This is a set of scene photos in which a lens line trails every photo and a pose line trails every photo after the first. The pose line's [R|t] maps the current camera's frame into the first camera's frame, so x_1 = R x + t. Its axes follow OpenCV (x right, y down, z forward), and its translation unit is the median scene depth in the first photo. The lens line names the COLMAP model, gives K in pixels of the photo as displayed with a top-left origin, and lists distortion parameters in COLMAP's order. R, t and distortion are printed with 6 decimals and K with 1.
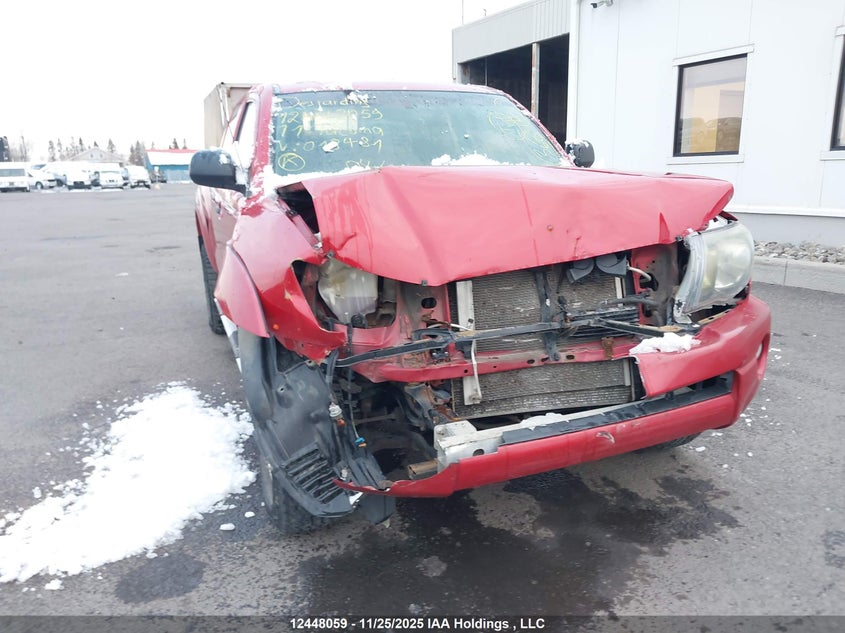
lens RADIAL K [[657.3, 0, 453.5], [0, 657.3, 294.9], [0, 0, 1]] dist [0.052178, -0.050680]
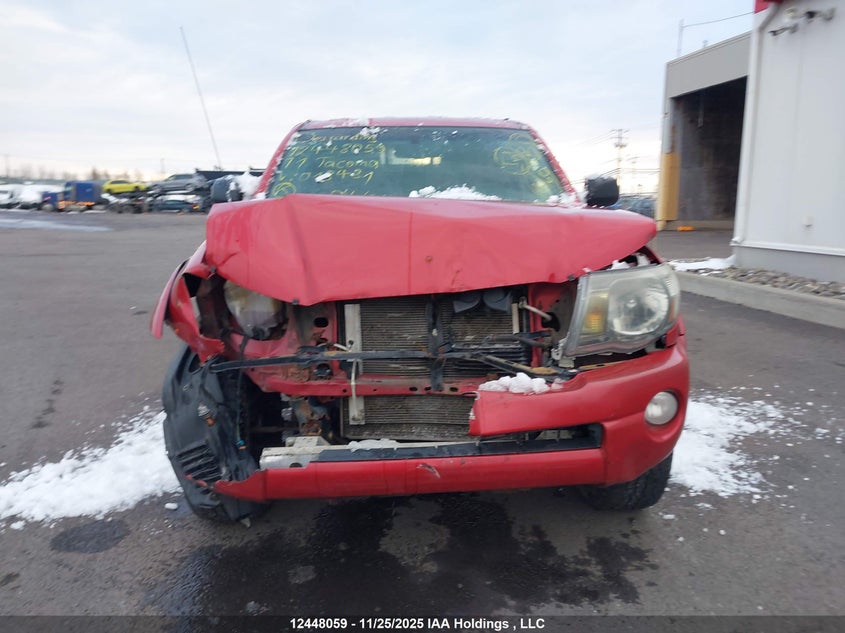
lens RADIAL K [[657.3, 0, 446.5], [0, 657.3, 294.7], [0, 0, 1]] dist [0.052178, -0.050680]
pose [[0.946757, 0.070948, -0.314035, 0.479277], [-0.086966, 0.995514, -0.037276, -0.010165], [0.309982, 0.062602, 0.948679, 0.050119]]
